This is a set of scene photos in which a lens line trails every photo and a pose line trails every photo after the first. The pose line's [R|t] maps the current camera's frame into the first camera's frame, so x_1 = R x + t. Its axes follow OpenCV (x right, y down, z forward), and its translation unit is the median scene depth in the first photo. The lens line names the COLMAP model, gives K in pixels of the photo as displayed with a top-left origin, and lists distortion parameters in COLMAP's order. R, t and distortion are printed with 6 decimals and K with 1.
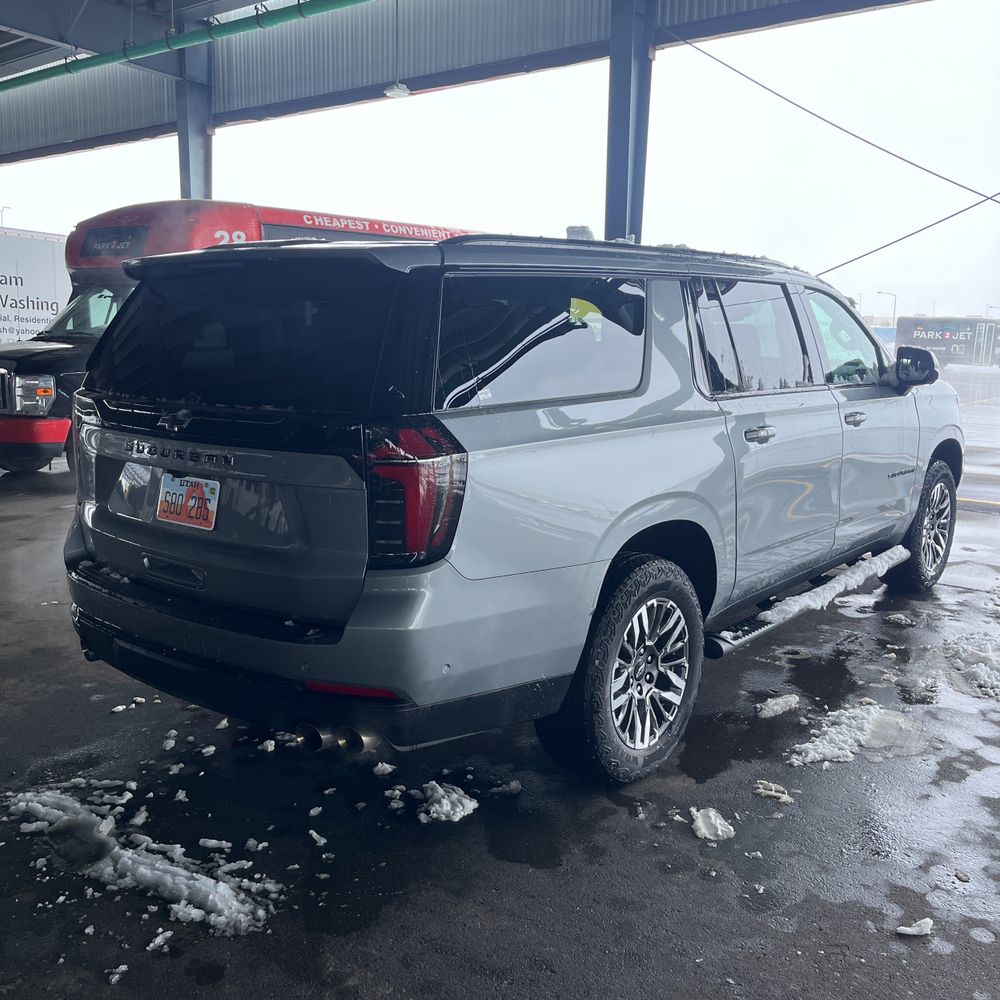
lens RADIAL K [[1009.2, 0, 500.0], [0, 1009.2, 500.0], [0, 0, 1]] dist [0.042421, -0.045176]
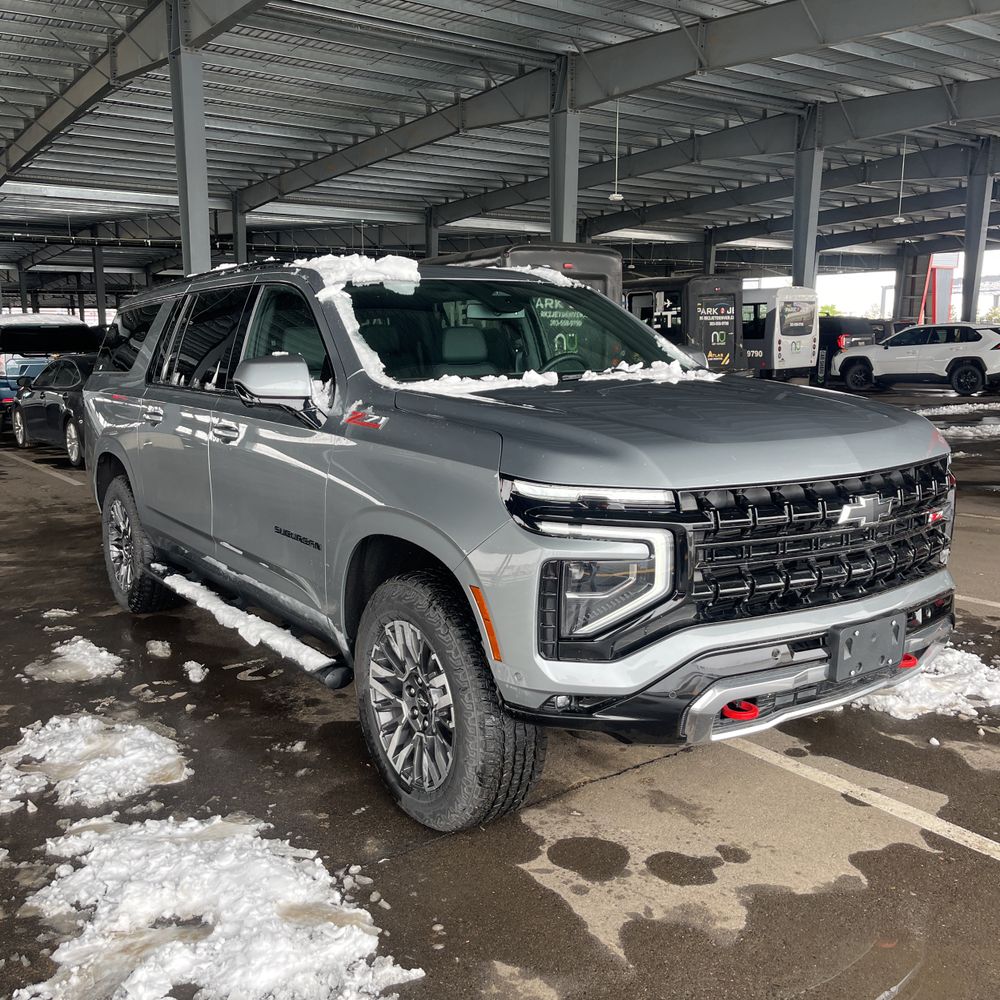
lens RADIAL K [[1009.2, 0, 500.0], [0, 1009.2, 500.0], [0, 0, 1]] dist [0.042421, -0.045176]
pose [[-0.275521, 0.143434, -0.950534, 1.478589], [-0.153376, 0.969580, 0.190765, -0.297292], [0.948980, 0.198349, -0.245141, 1.900851]]
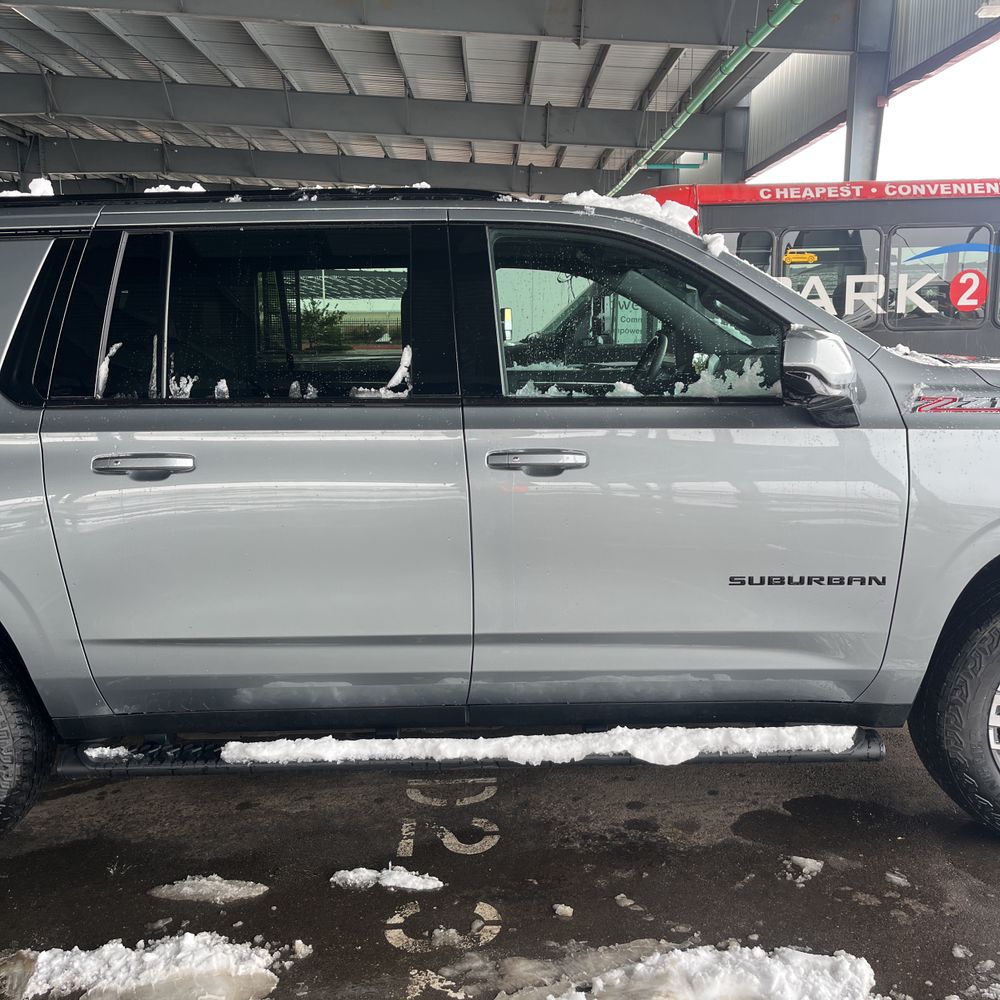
lens RADIAL K [[1007.2, 0, 515.1], [0, 1007.2, 507.5], [0, 0, 1]] dist [0.030319, -0.005642]
pose [[0.640606, 0.112200, -0.759628, 0.996404], [-0.106946, 0.992662, 0.056431, -0.109702], [0.760386, 0.045089, 0.647905, 0.834880]]
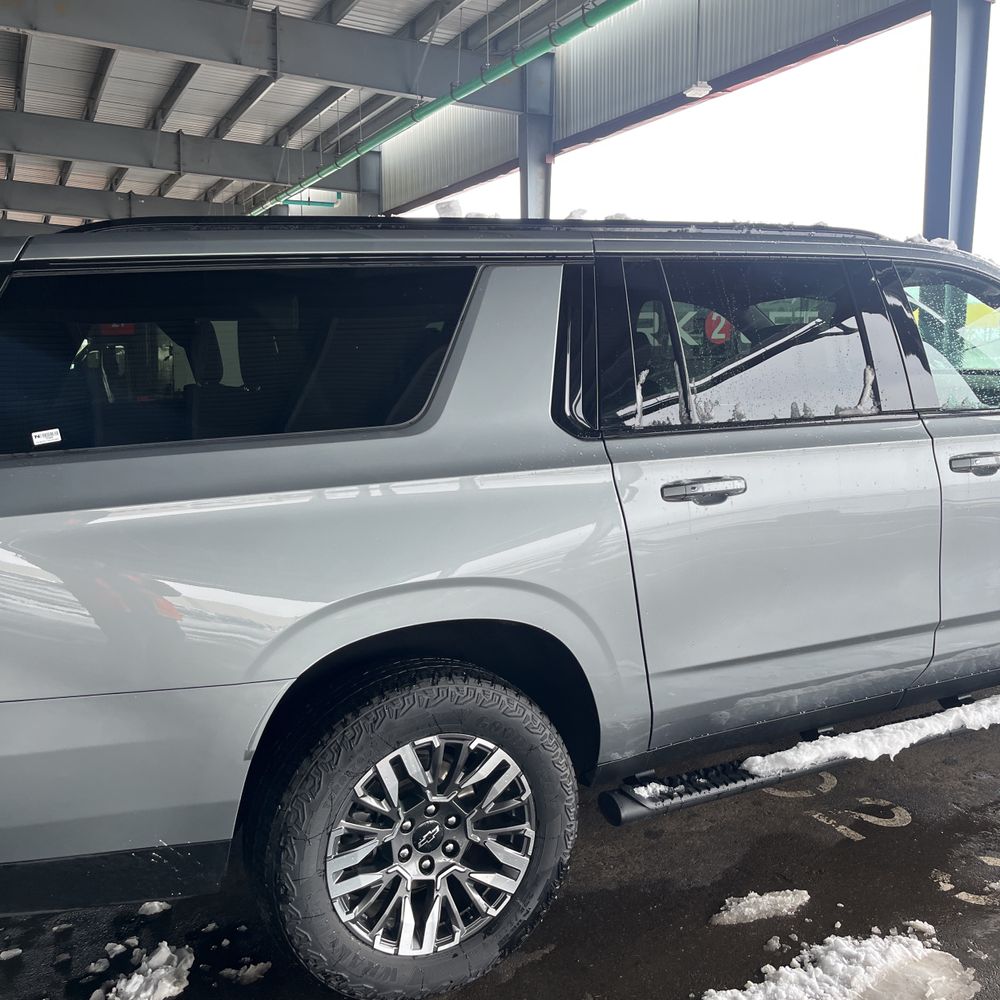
lens RADIAL K [[1014.4, 0, 512.3], [0, 1014.4, 496.6], [0, 0, 1]] dist [0.010985, -0.013339]
pose [[0.908703, 0.022055, -0.416859, 0.457962], [-0.033729, 0.999217, -0.020659, -0.046826], [0.416077, 0.032833, 0.908736, 0.385983]]
